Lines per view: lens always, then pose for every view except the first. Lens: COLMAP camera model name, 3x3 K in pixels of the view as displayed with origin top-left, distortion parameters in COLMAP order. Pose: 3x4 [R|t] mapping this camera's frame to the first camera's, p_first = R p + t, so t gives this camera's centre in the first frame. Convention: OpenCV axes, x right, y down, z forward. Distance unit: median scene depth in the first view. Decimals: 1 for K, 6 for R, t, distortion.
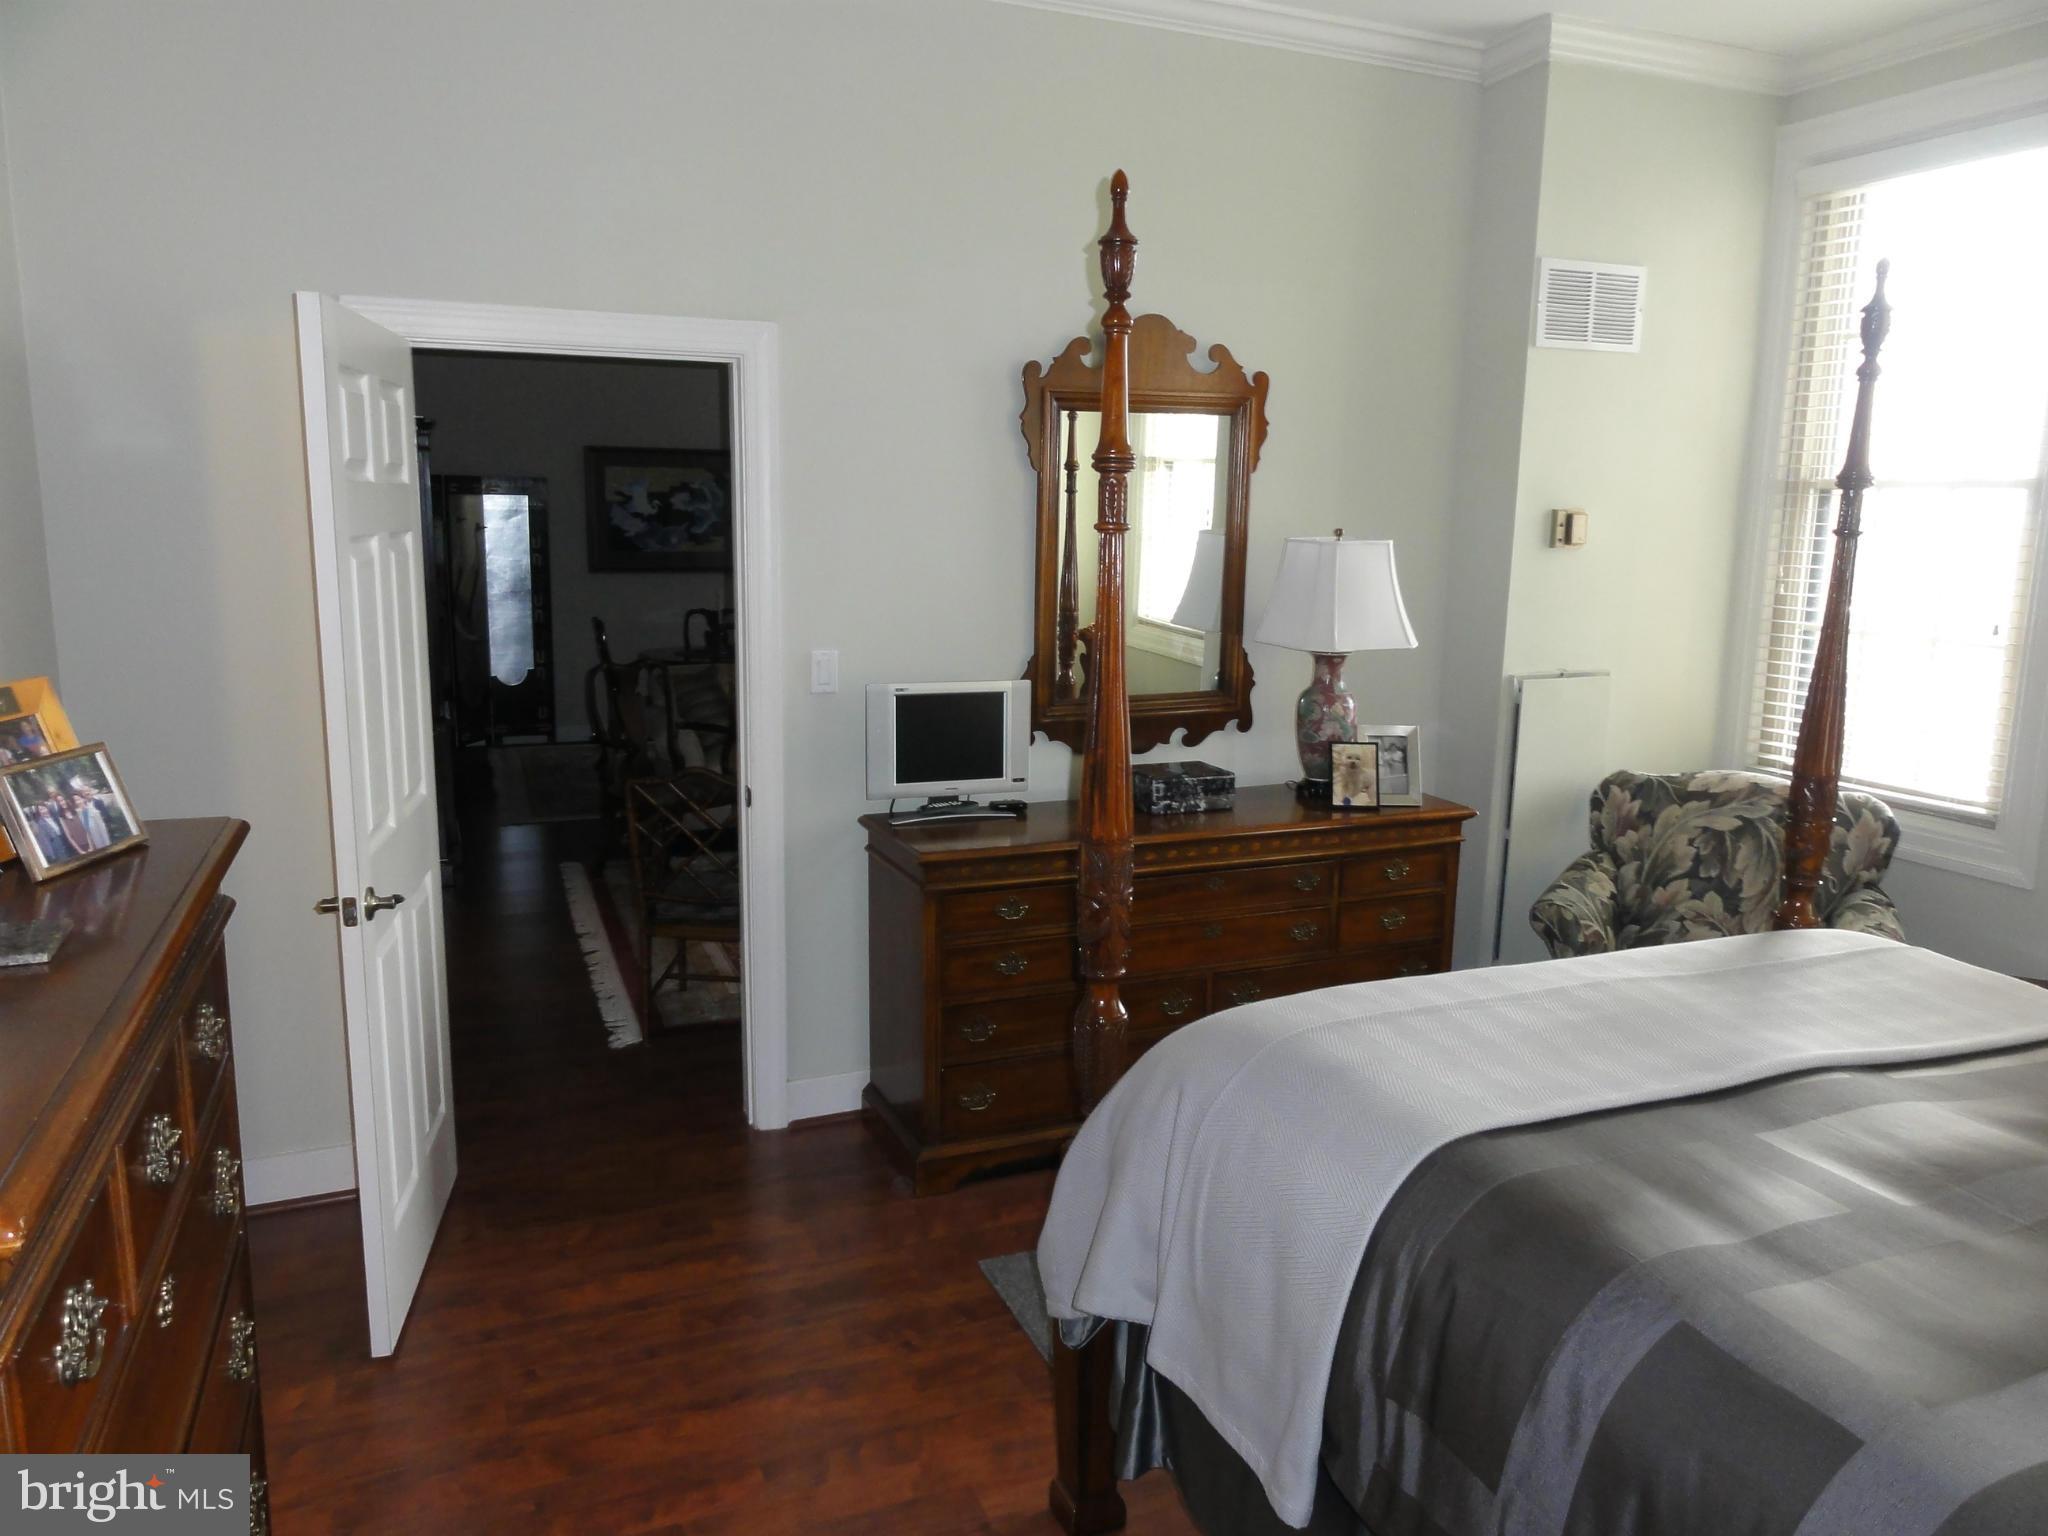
lens RADIAL K [[1440.1, 0, 1020.8], [0, 1440.1, 756.9], [0, 0, 1]] dist [-0.007134, 0.006142]
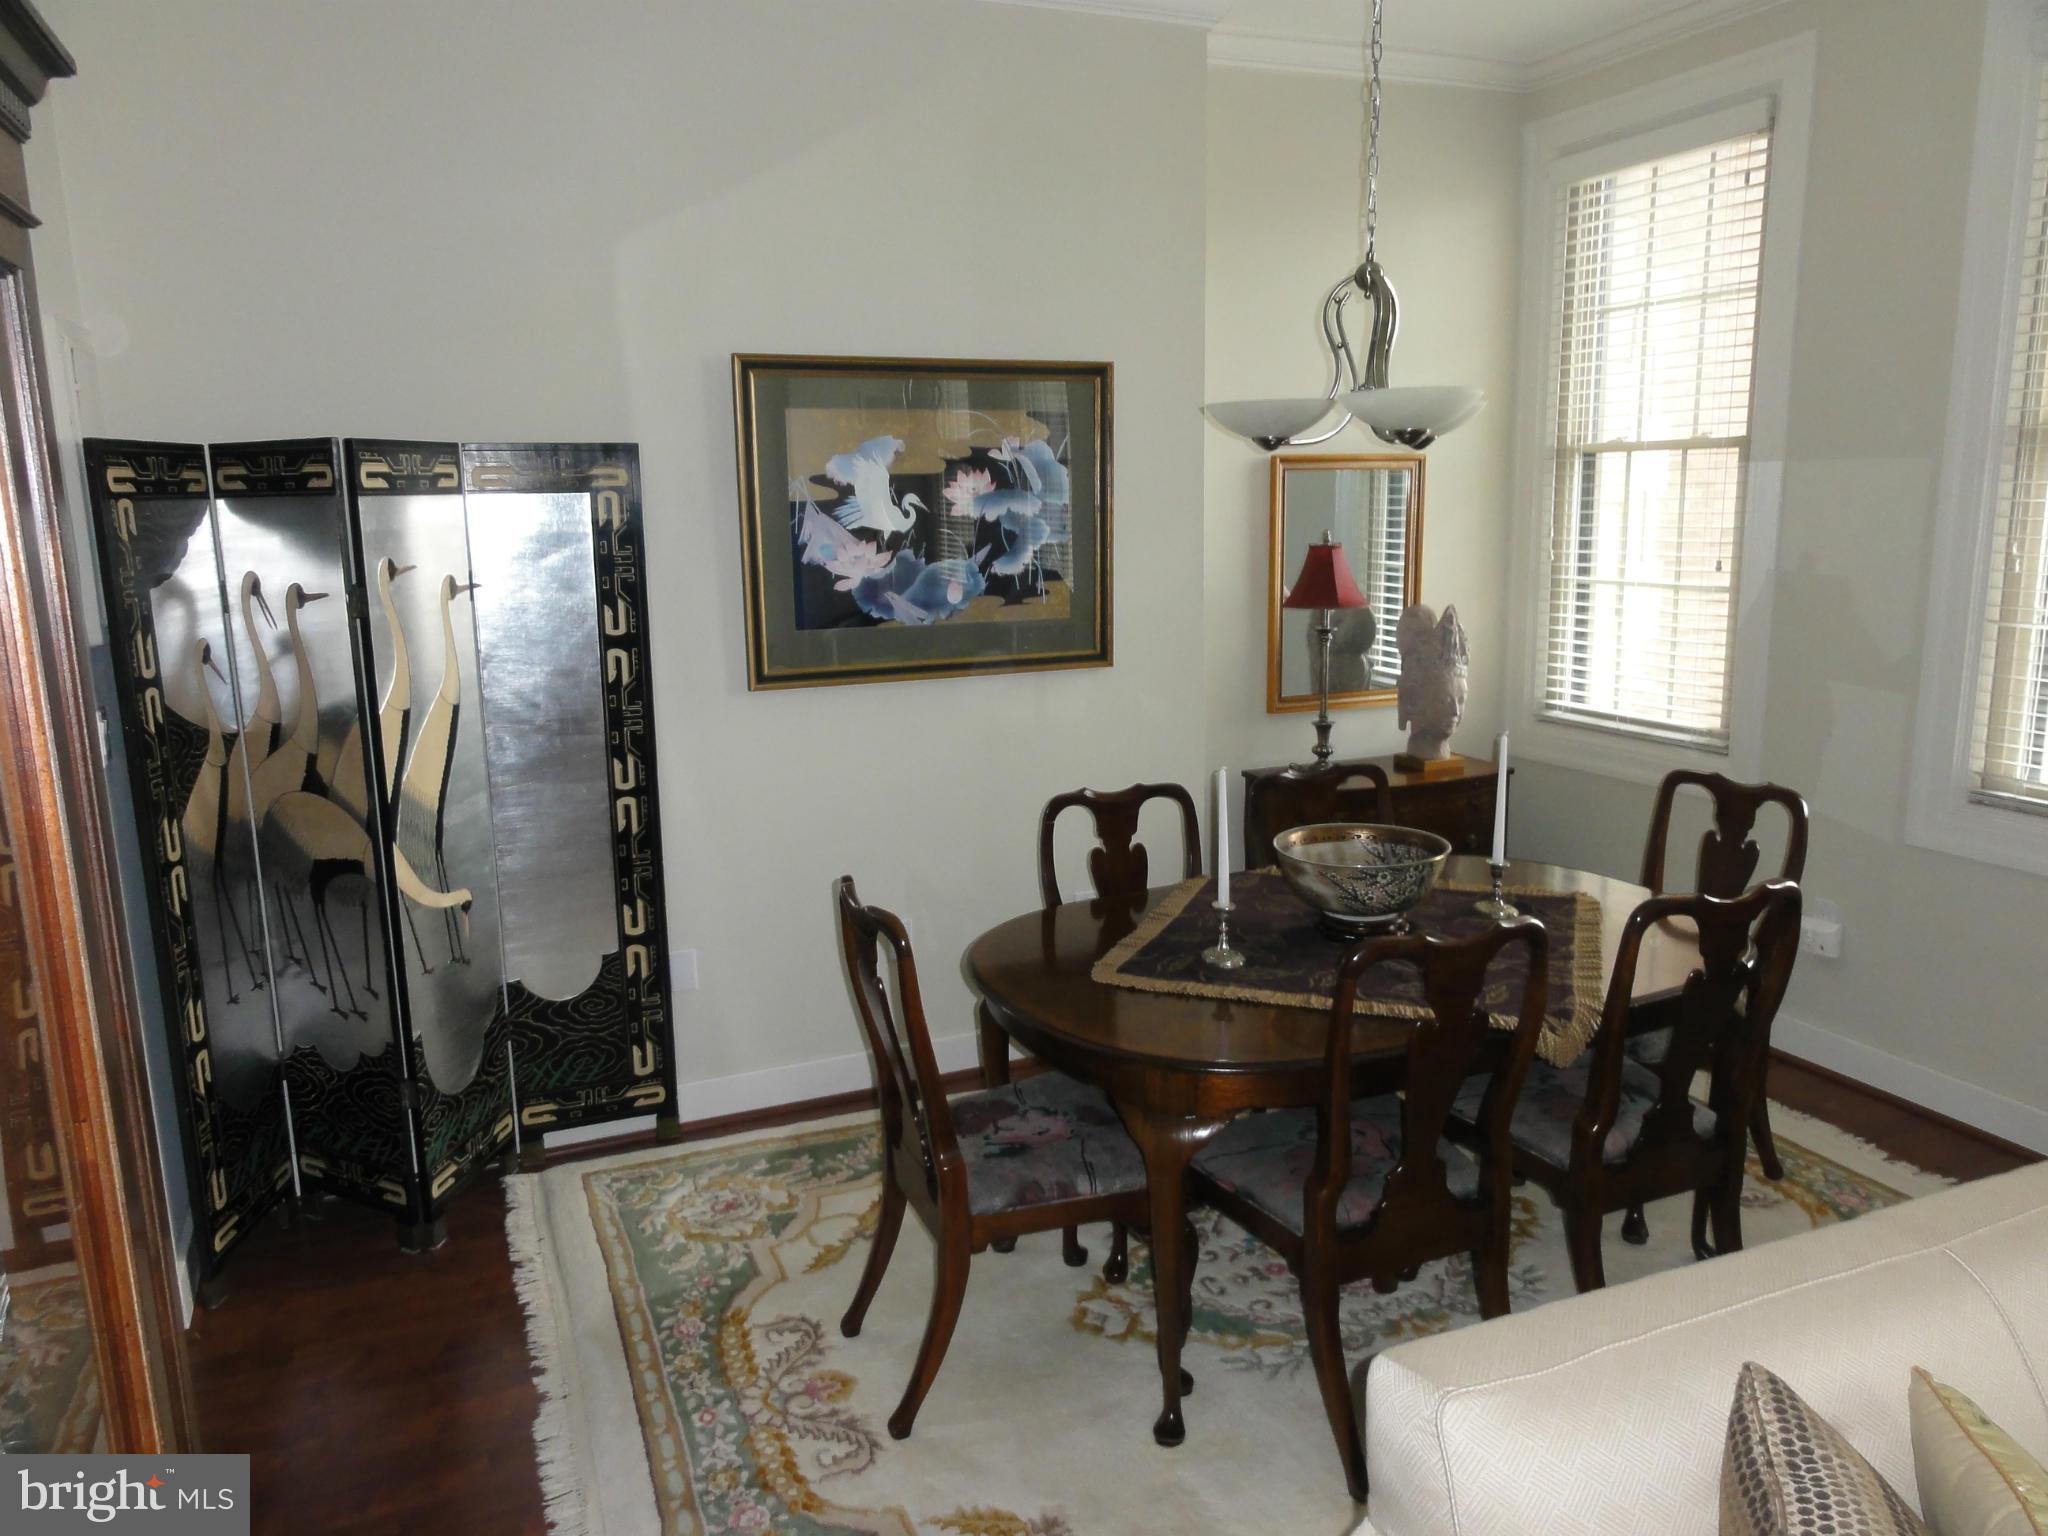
lens RADIAL K [[1440.1, 0, 1039.0], [0, 1440.1, 765.4], [0, 0, 1]] dist [-0.007134, 0.006142]
pose [[0.999297, -0.032634, 0.018460, -0.230359], [0.032215, 0.999227, 0.022546, -0.113876], [-0.019181, -0.021935, 0.999575, 0.613845]]
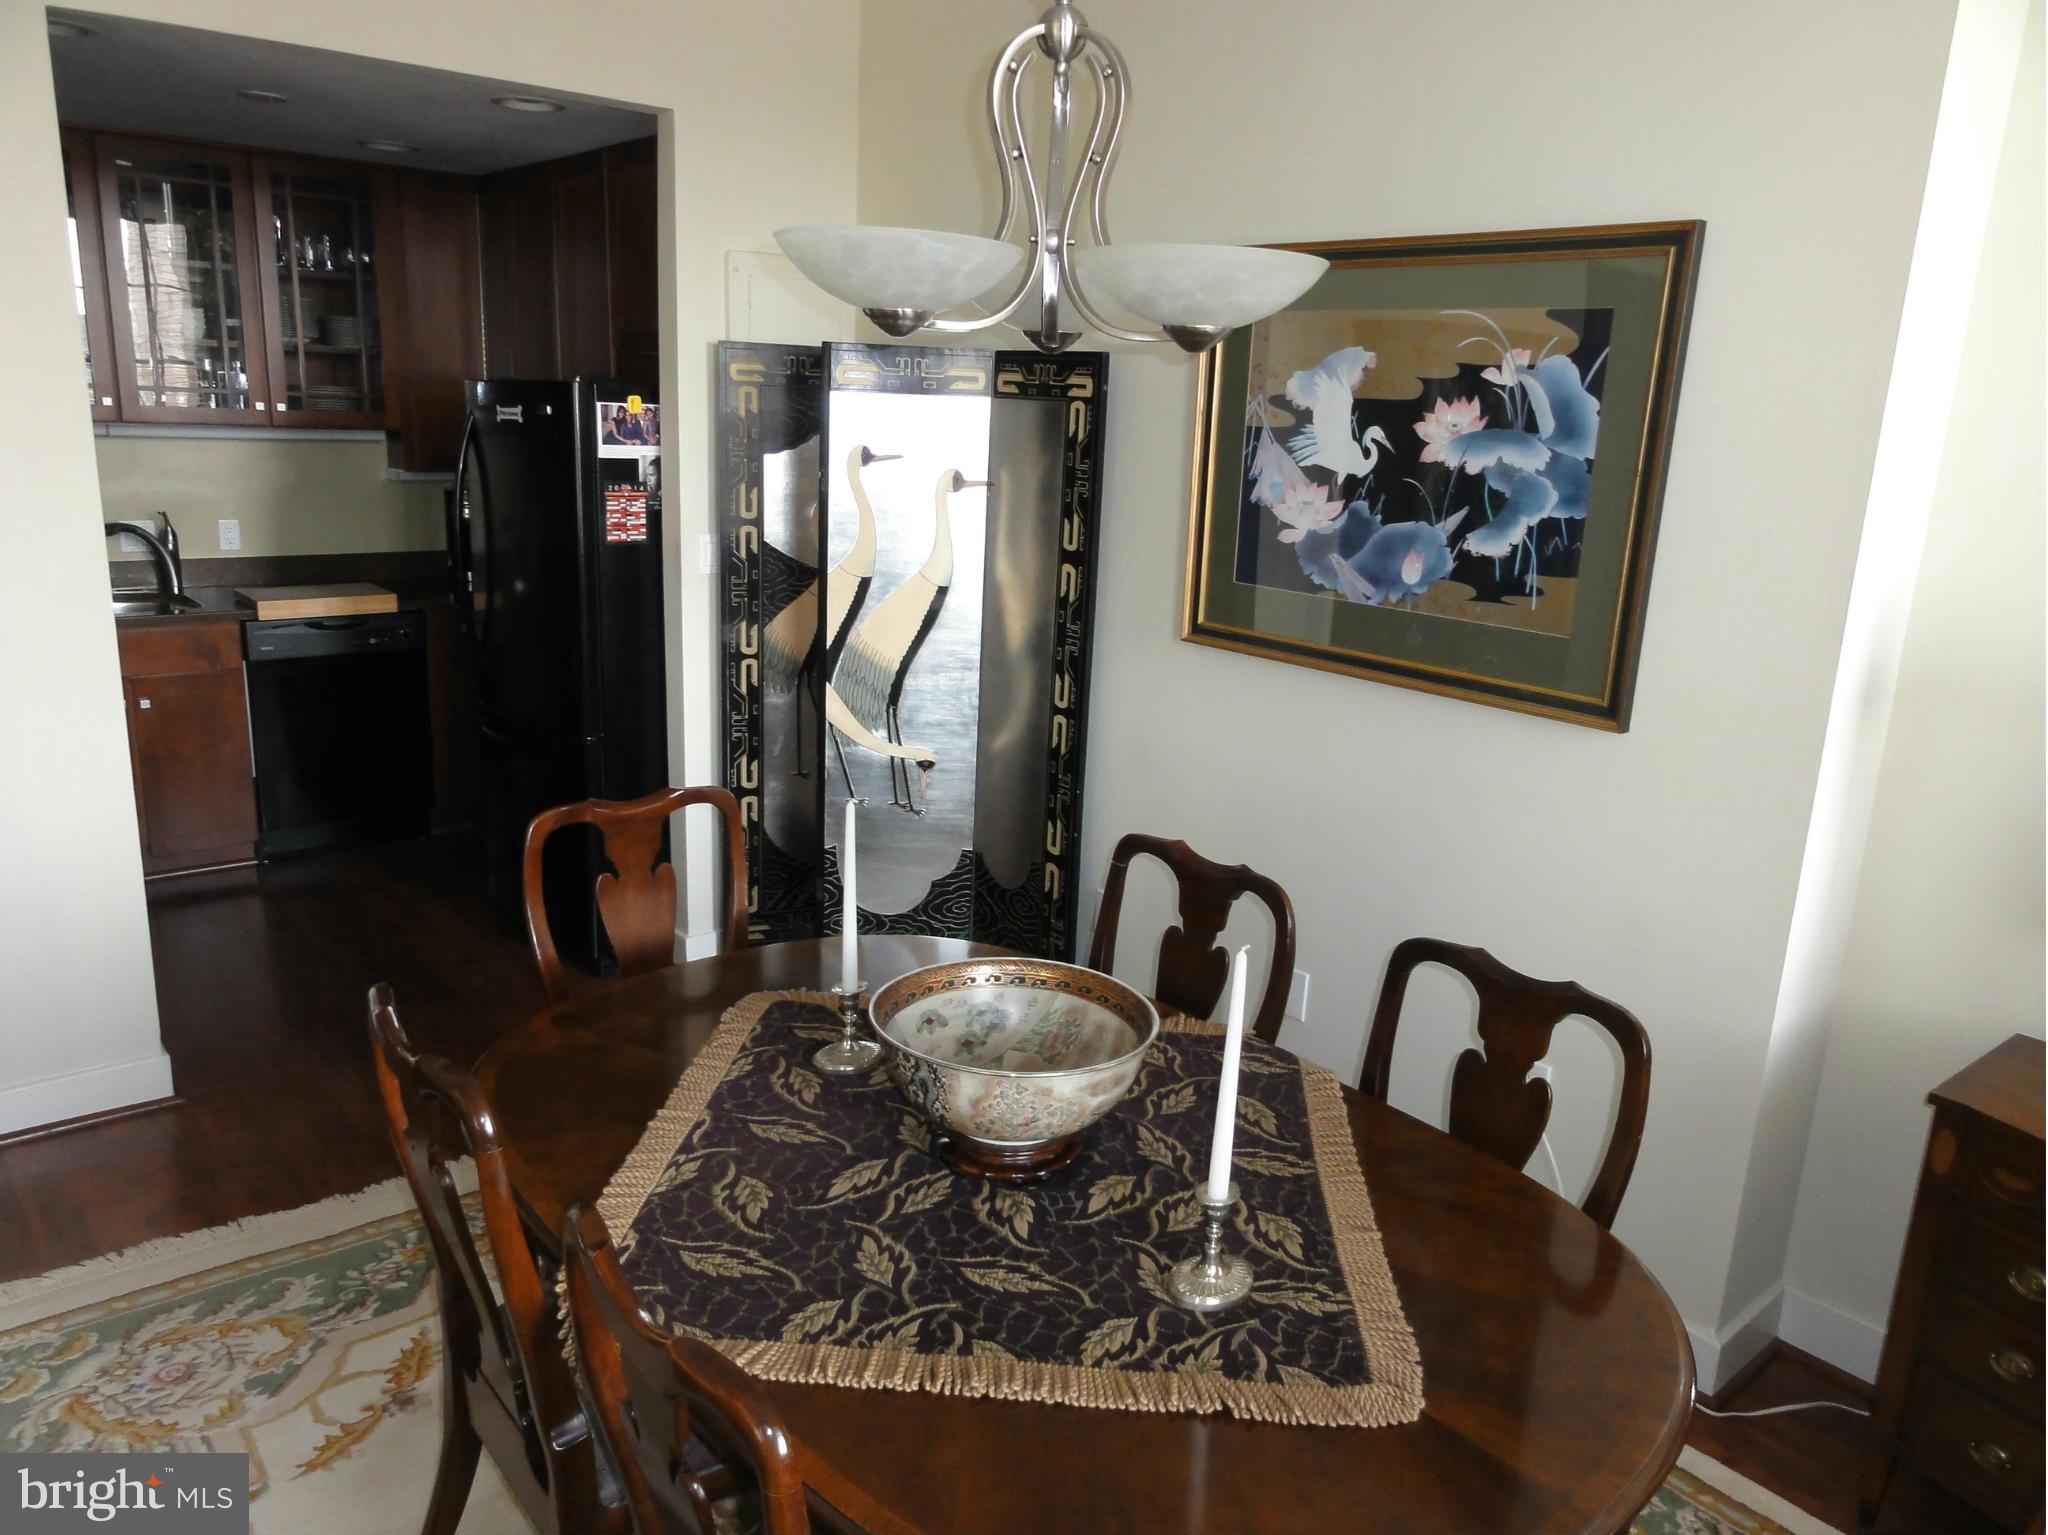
lens RADIAL K [[1440.1, 0, 1024.3], [0, 1440.1, 761.1], [0, 0, 1]] dist [-0.007134, 0.006142]
pose [[0.314075, 0.233023, -0.920357, 0.004619], [-0.200985, 0.963759, 0.175425, -0.151588], [0.927880, 0.129882, 0.349527, 0.849530]]
